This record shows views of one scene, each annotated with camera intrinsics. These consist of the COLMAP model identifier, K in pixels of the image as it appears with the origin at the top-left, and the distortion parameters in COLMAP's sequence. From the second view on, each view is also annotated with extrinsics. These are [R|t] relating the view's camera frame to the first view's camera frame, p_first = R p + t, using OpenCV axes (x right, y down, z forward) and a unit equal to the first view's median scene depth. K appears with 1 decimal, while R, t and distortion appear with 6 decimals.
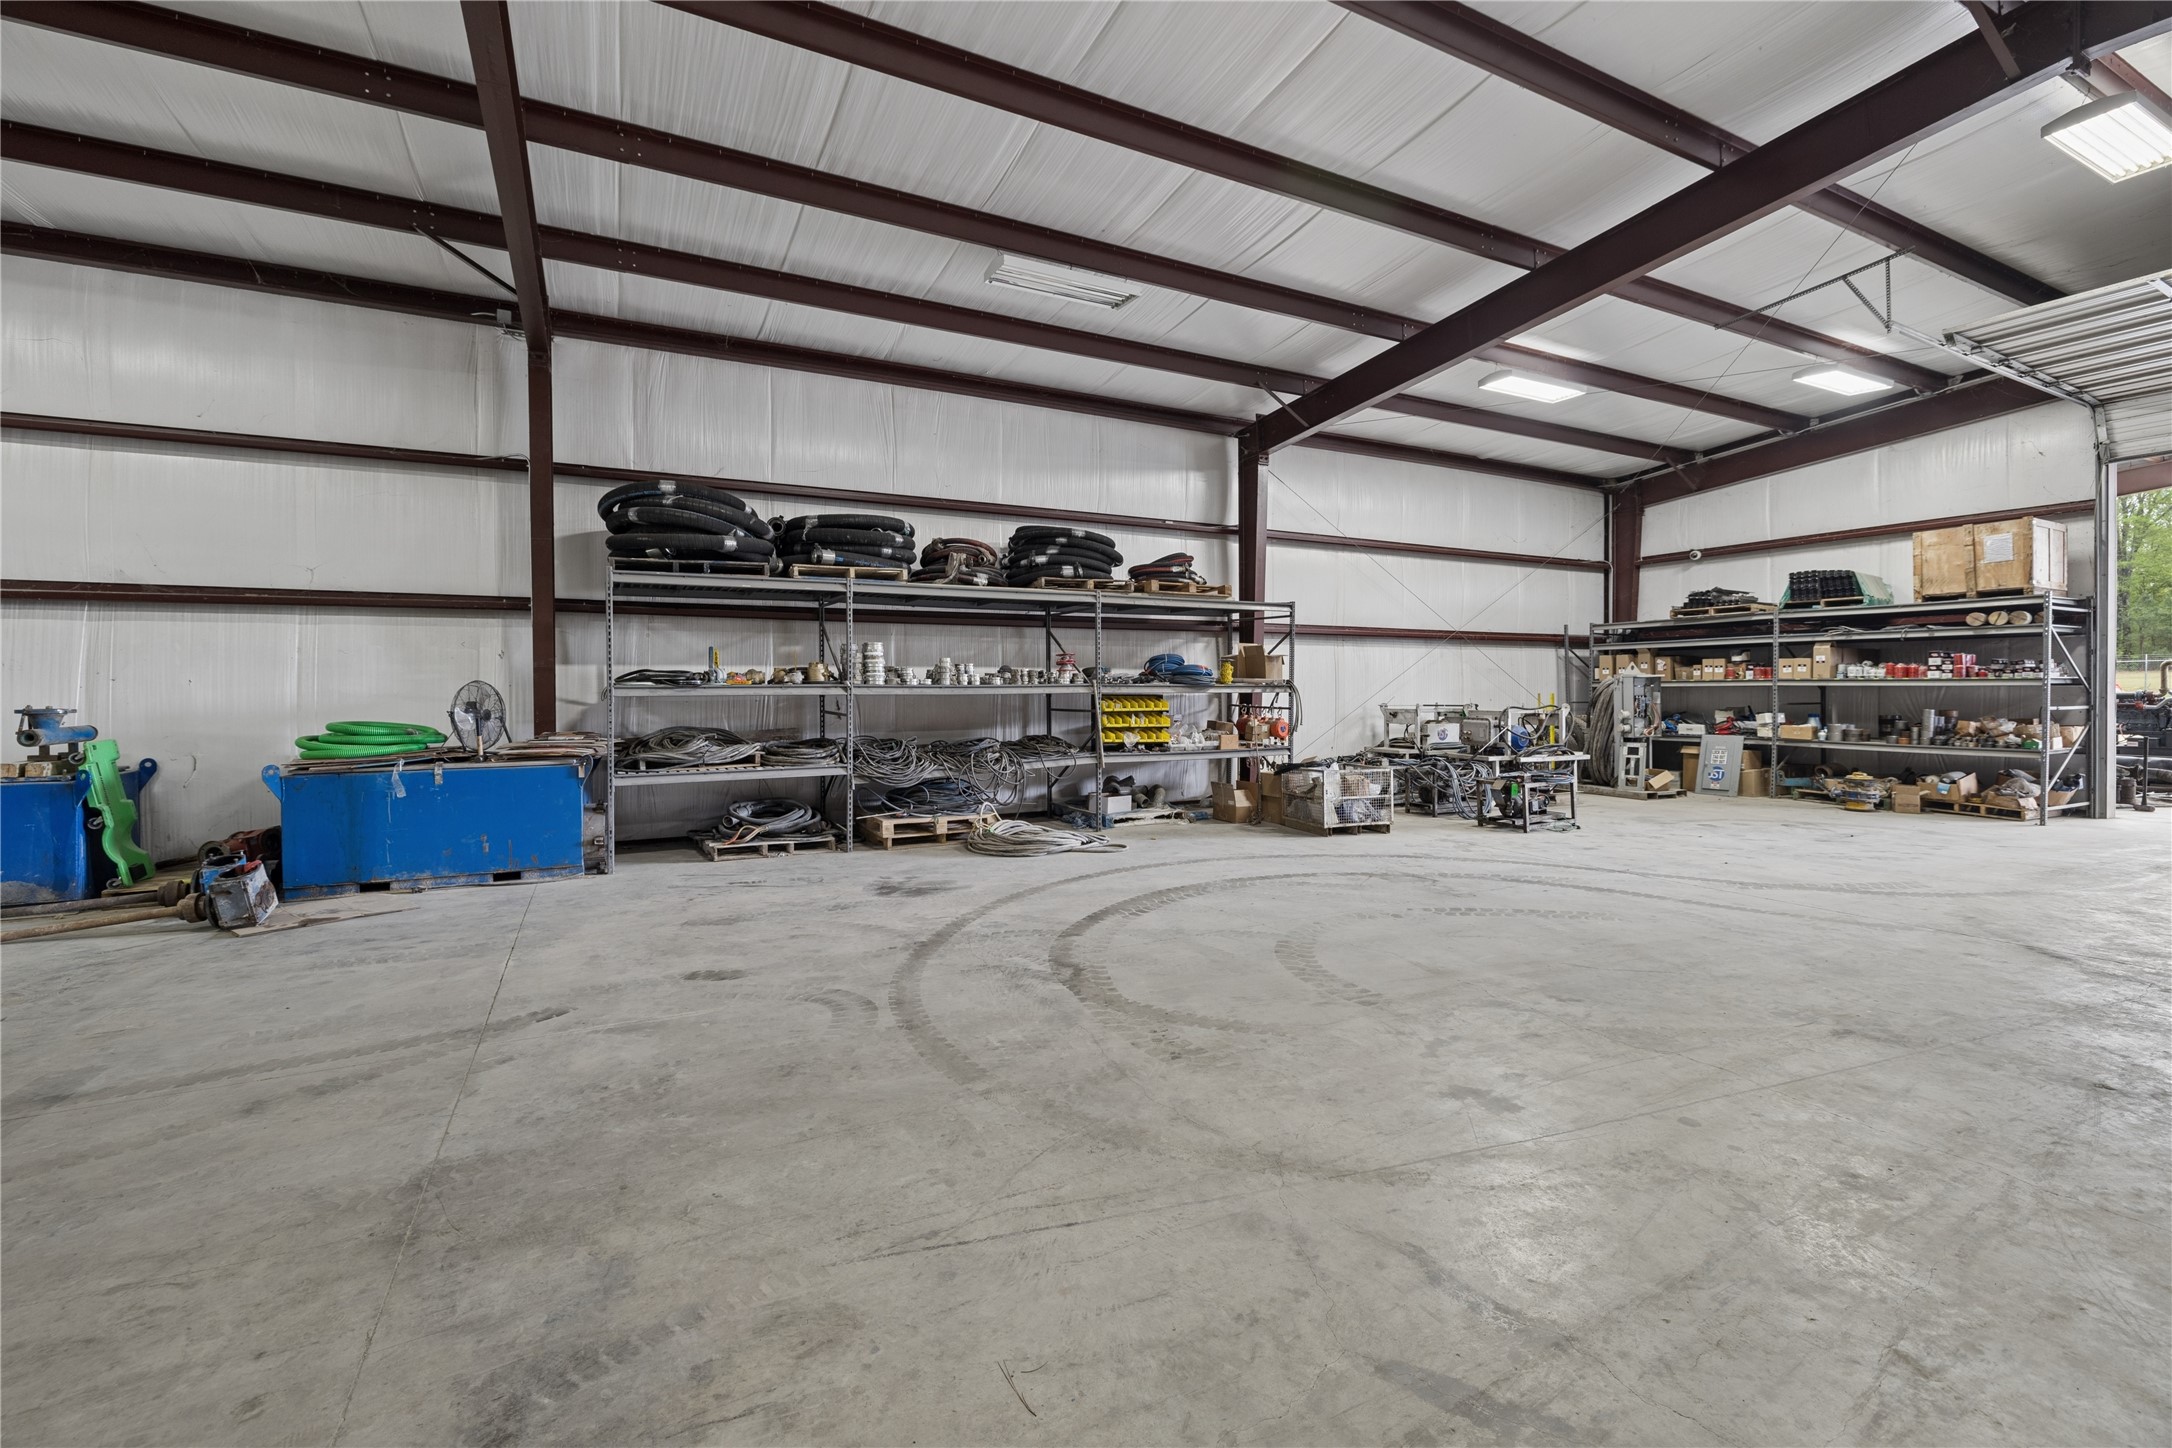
lens RADIAL K [[915.7, 0, 1086.0], [0, 915.7, 724.0], [0, 0, 1]] dist [-0.000150, -0.000099]
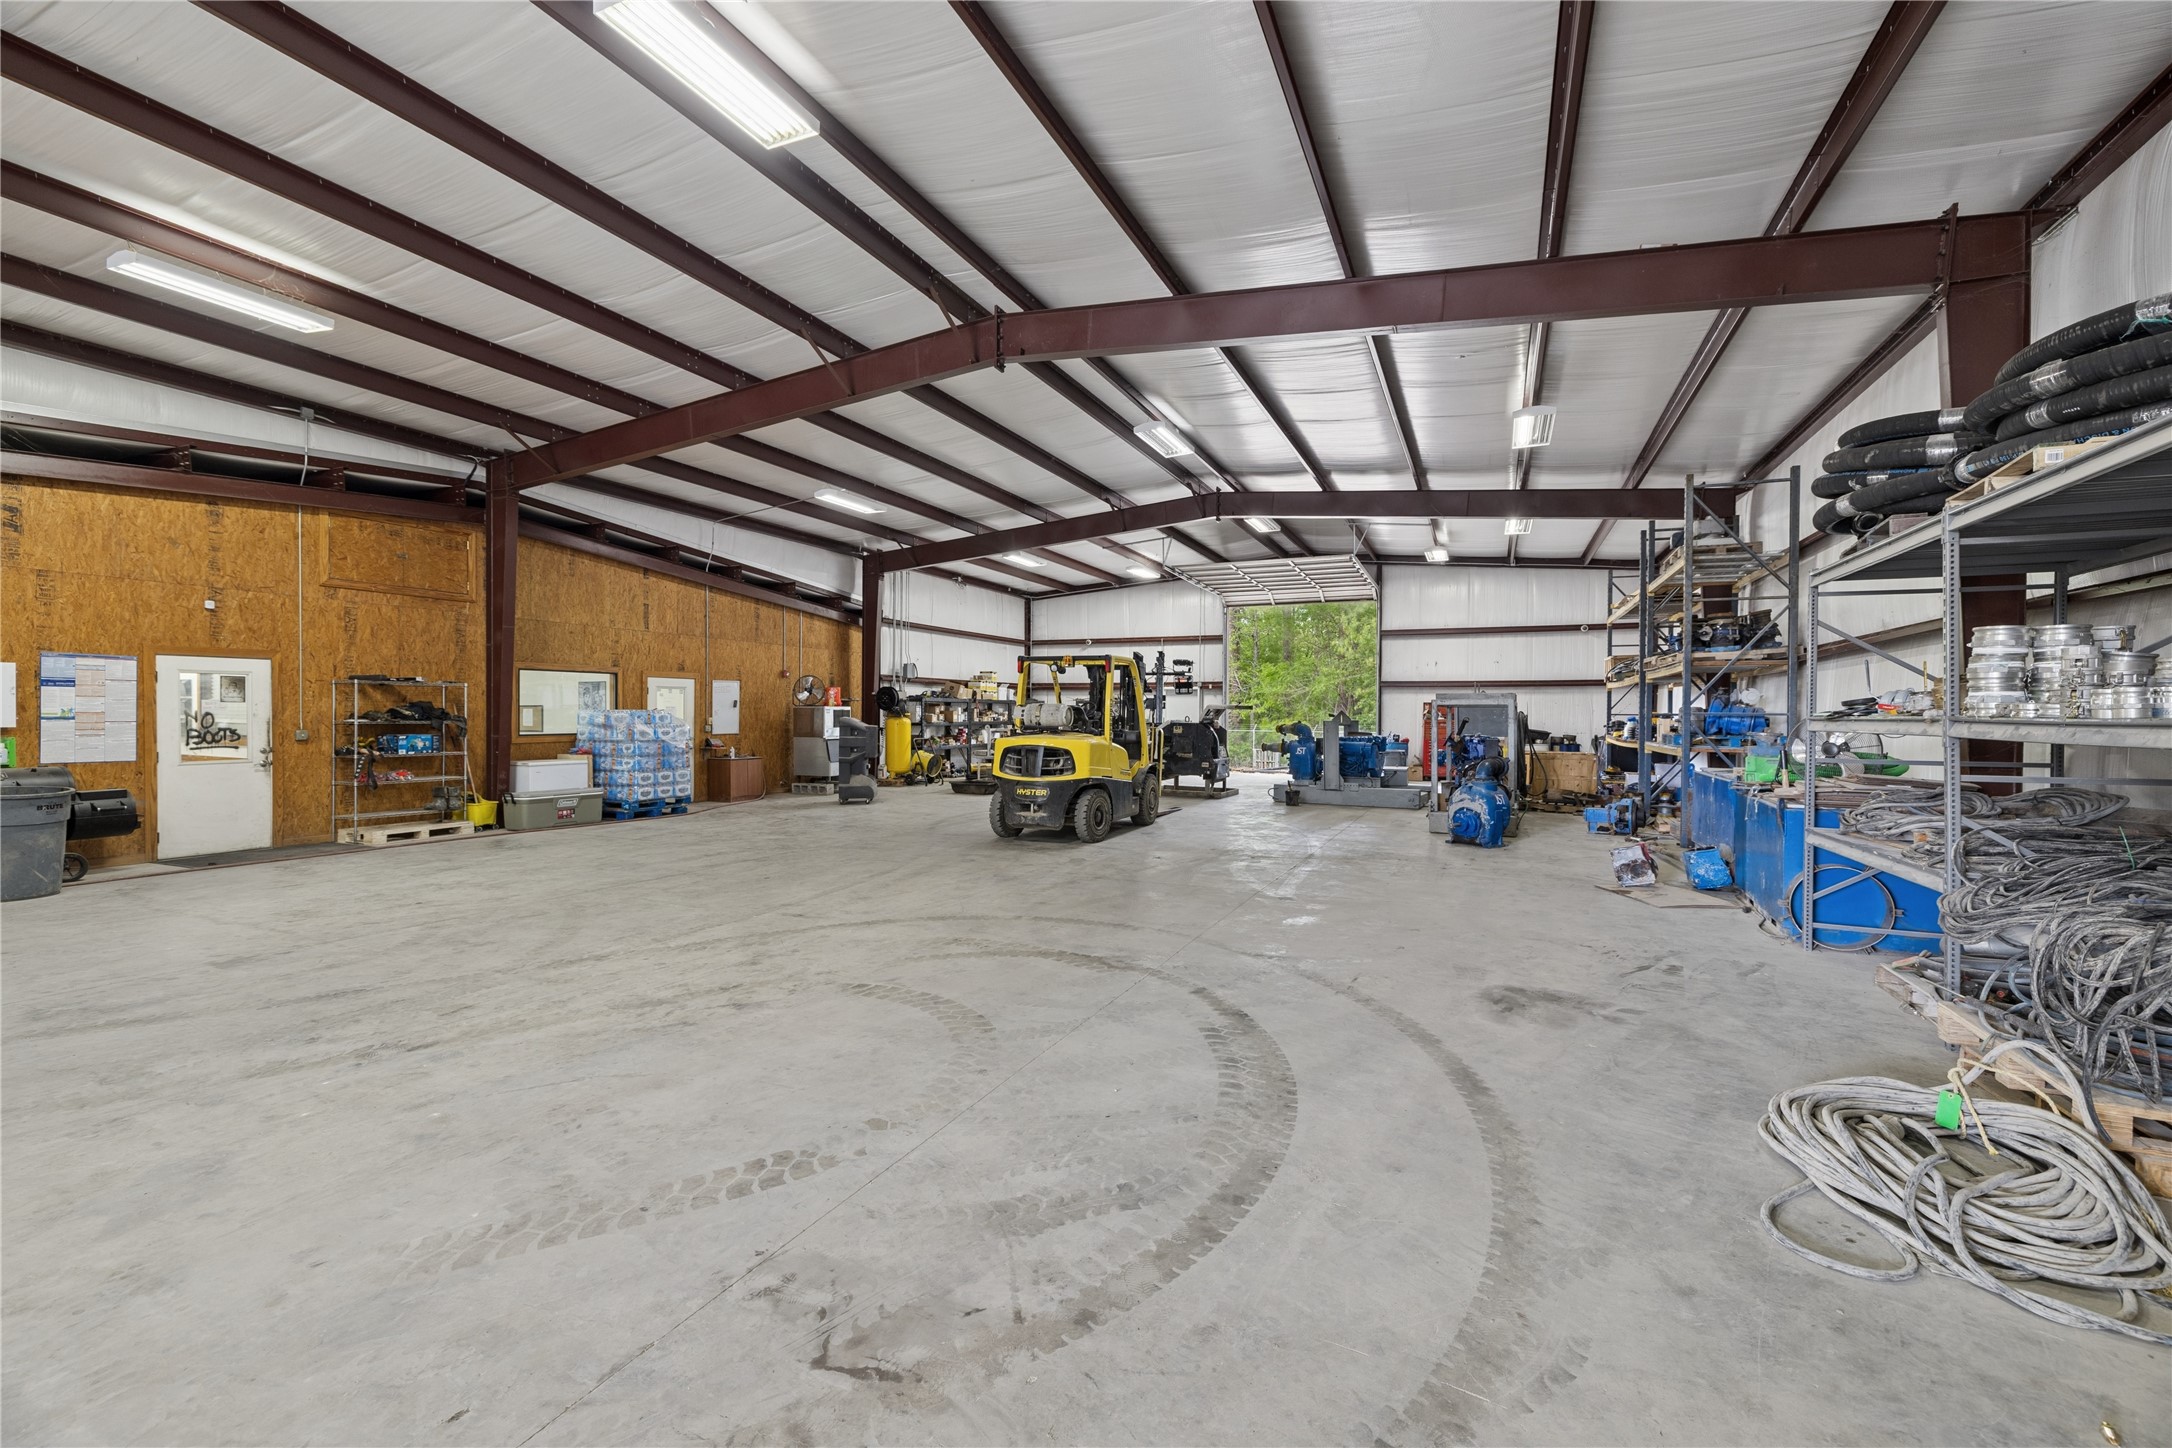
lens RADIAL K [[915.7, 0, 1086.0], [0, 915.7, 724.0], [0, 0, 1]] dist [-0.000150, -0.000099]
pose [[-0.777391, 0.004515, -0.629002, 0.727591], [-0.029501, 0.998612, 0.043629, -0.079034], [0.628326, 0.052473, -0.776179, 1.843084]]
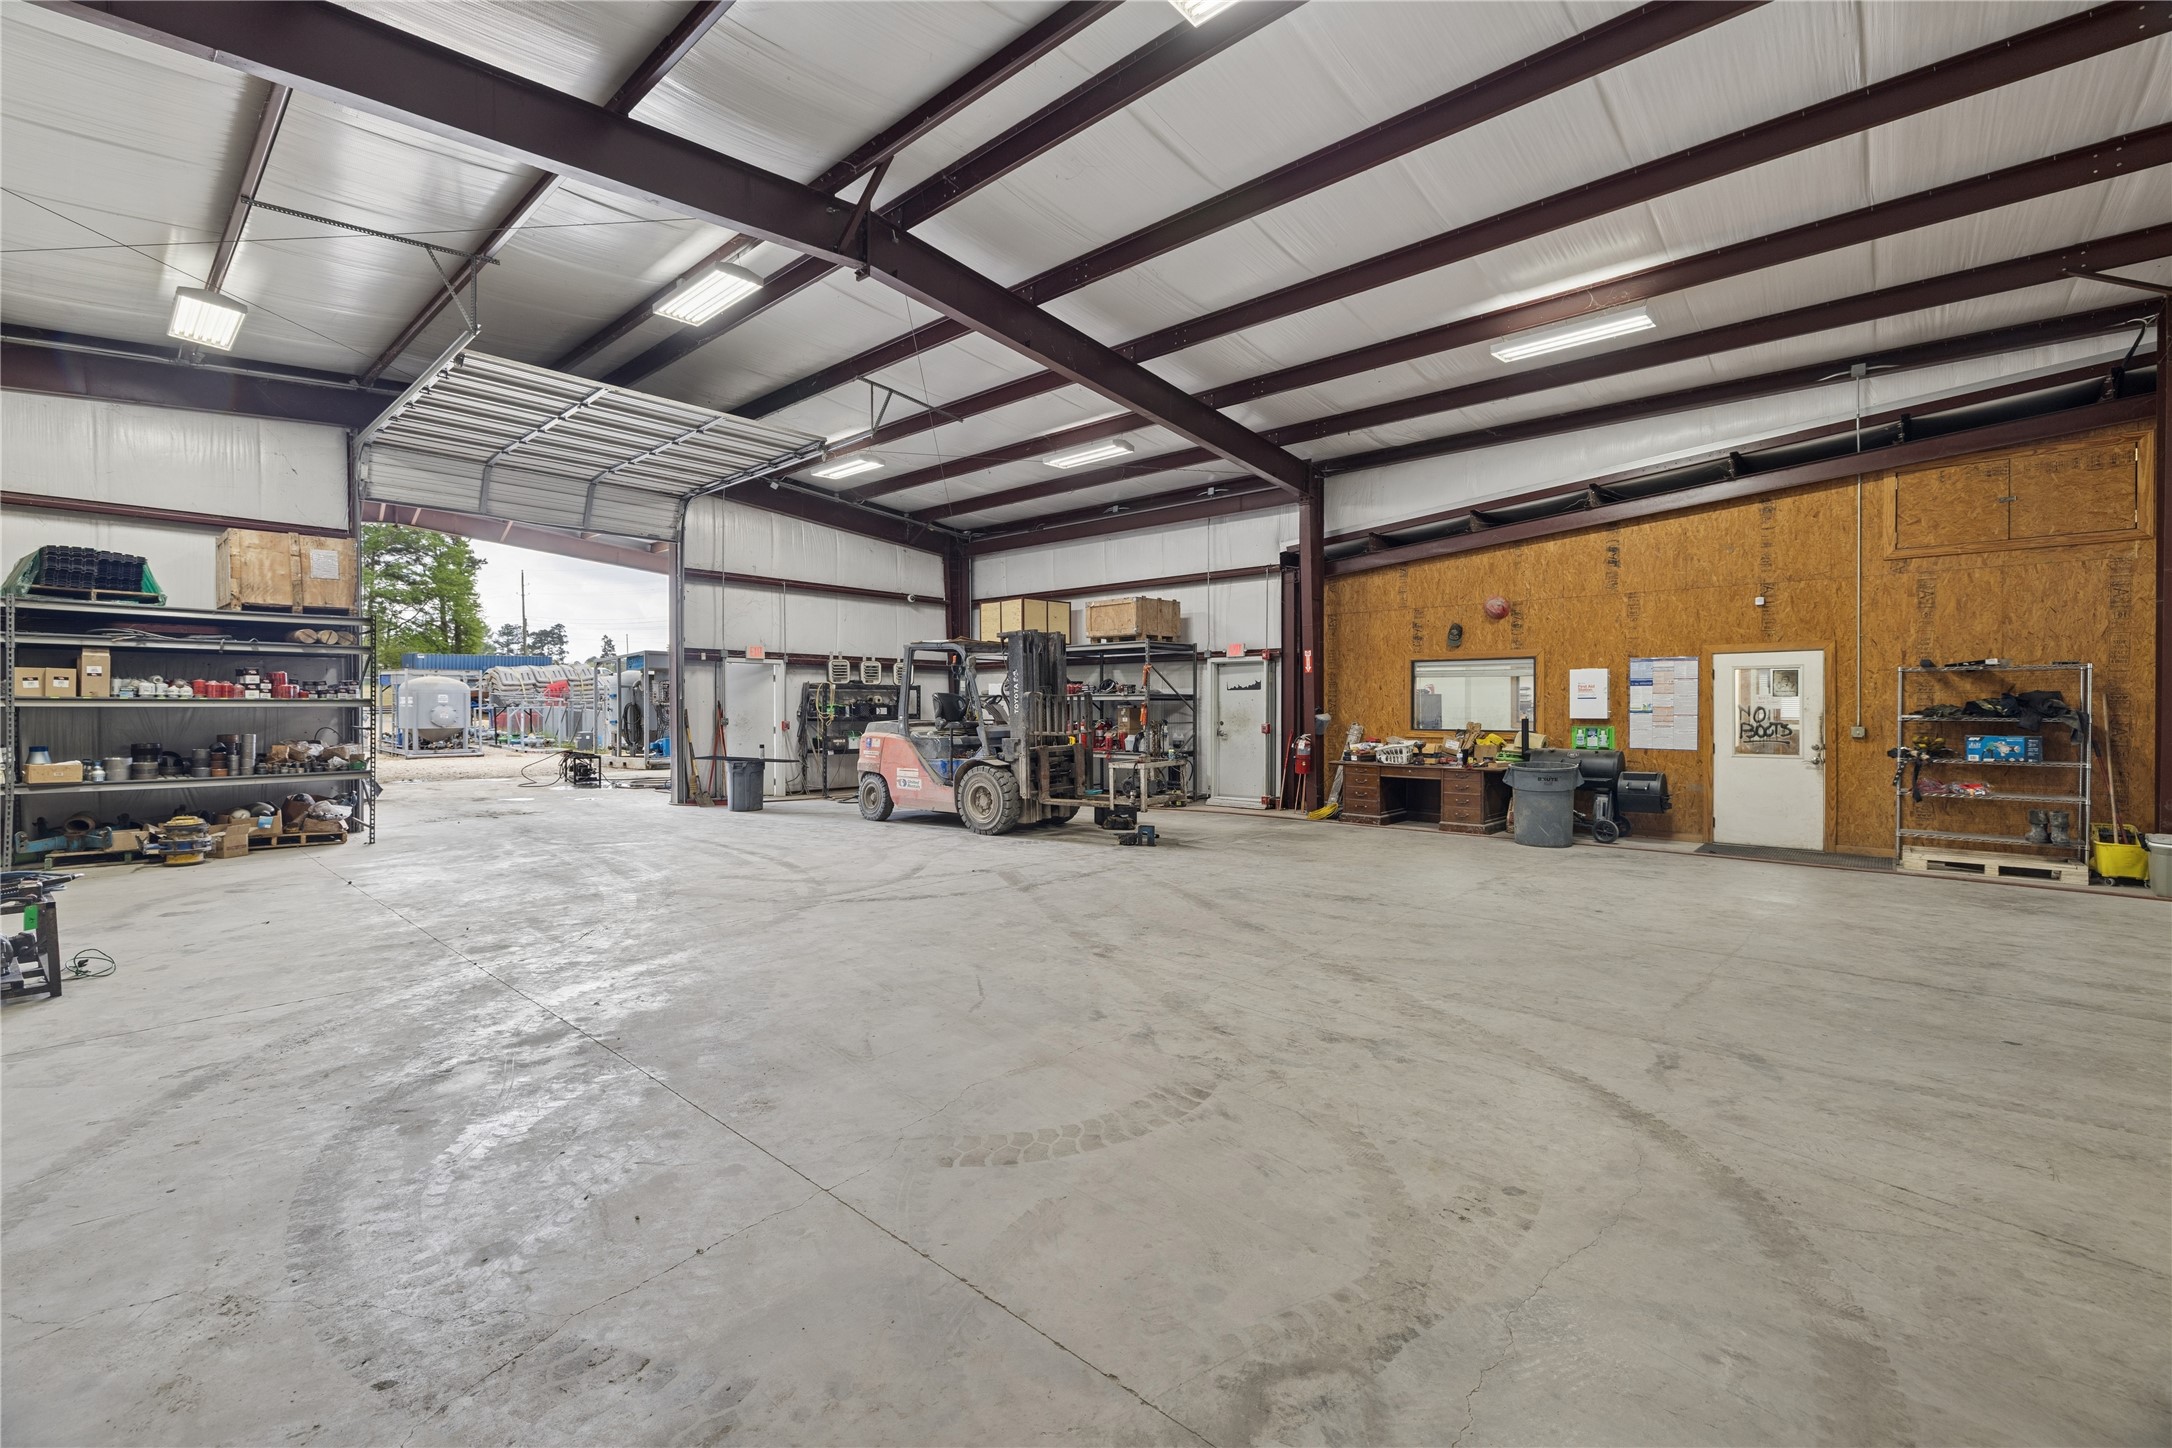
lens RADIAL K [[909.1, 0, 1084.0], [0, 909.1, 706.1], [0, 0, 1]] dist [-0.000246, -0.000072]
pose [[-0.353643, 0.000156, 0.935380, -0.372937], [0.039487, 0.999111, 0.014762, -0.052068], [-0.934546, 0.042156, -0.353335, 1.219714]]
